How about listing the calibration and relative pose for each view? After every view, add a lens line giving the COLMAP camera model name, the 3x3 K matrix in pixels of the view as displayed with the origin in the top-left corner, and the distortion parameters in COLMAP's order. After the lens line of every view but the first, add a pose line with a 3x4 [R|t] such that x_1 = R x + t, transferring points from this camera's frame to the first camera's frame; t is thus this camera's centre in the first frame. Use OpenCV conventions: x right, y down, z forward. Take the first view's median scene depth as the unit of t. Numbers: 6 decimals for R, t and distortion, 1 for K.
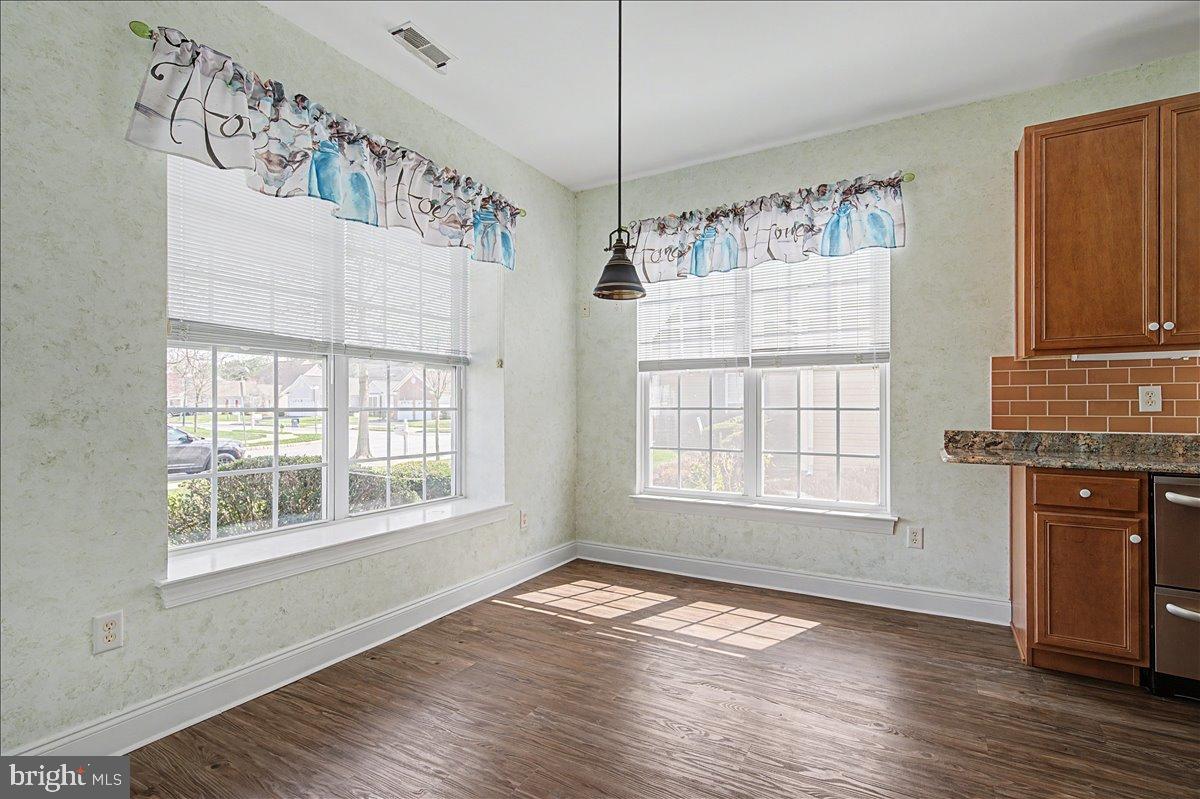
lens RADIAL K [[558.4, 0, 602.6], [0, 558.4, 400.8], [0, 0, 1]] dist [-0.002005, 0.000015]
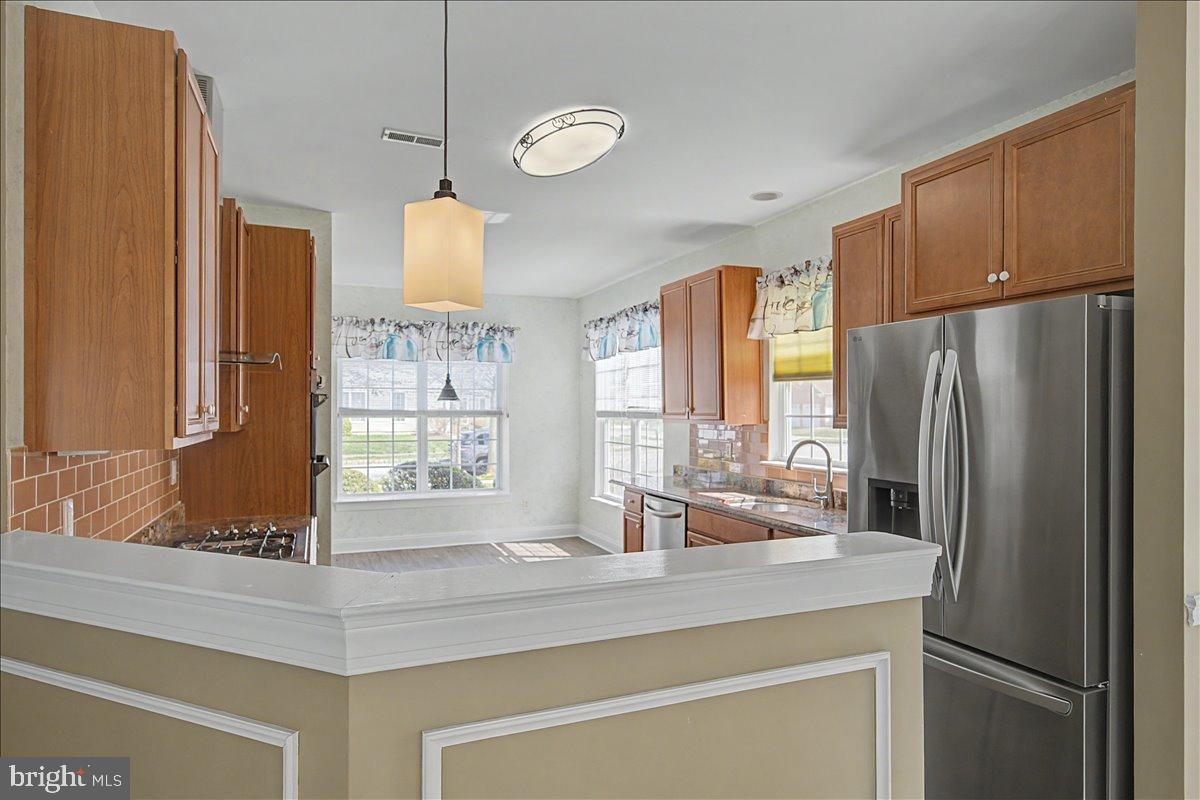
lens RADIAL K [[712.8, 0, 593.0], [0, 712.8, 404.5], [0, 0, 1]] dist [0.007036, 0.004455]
pose [[0.769564, -0.001055, -0.638569, 1.673155], [0.004135, 0.999986, 0.003331, -0.120853], [0.638557, -0.005204, 0.769557, -0.653302]]
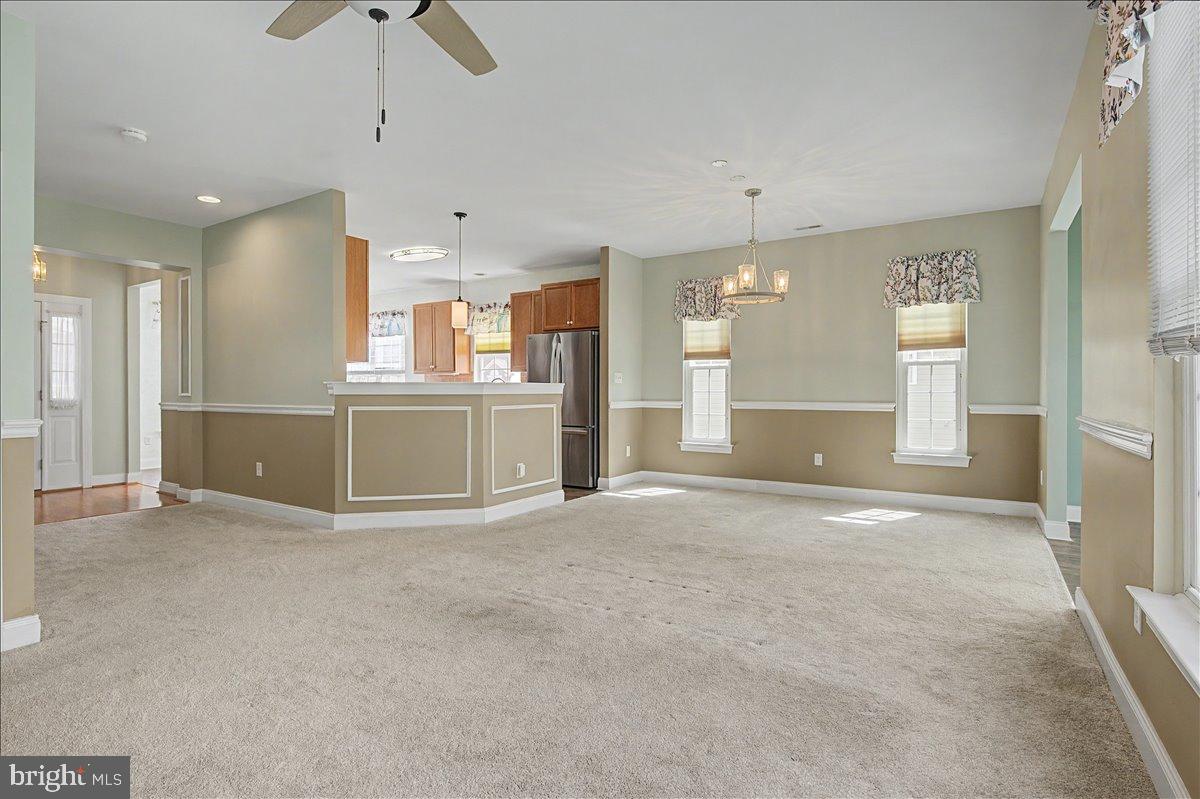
lens RADIAL K [[598.8, 0, 601.1], [0, 598.8, 394.6], [0, 0, 1]] dist [0.001826, 0.000017]
pose [[0.996621, 0.002040, -0.082116, 1.821701], [-0.000540, 0.999832, 0.018295, -0.021776], [0.082139, -0.018189, 0.996455, -2.041906]]
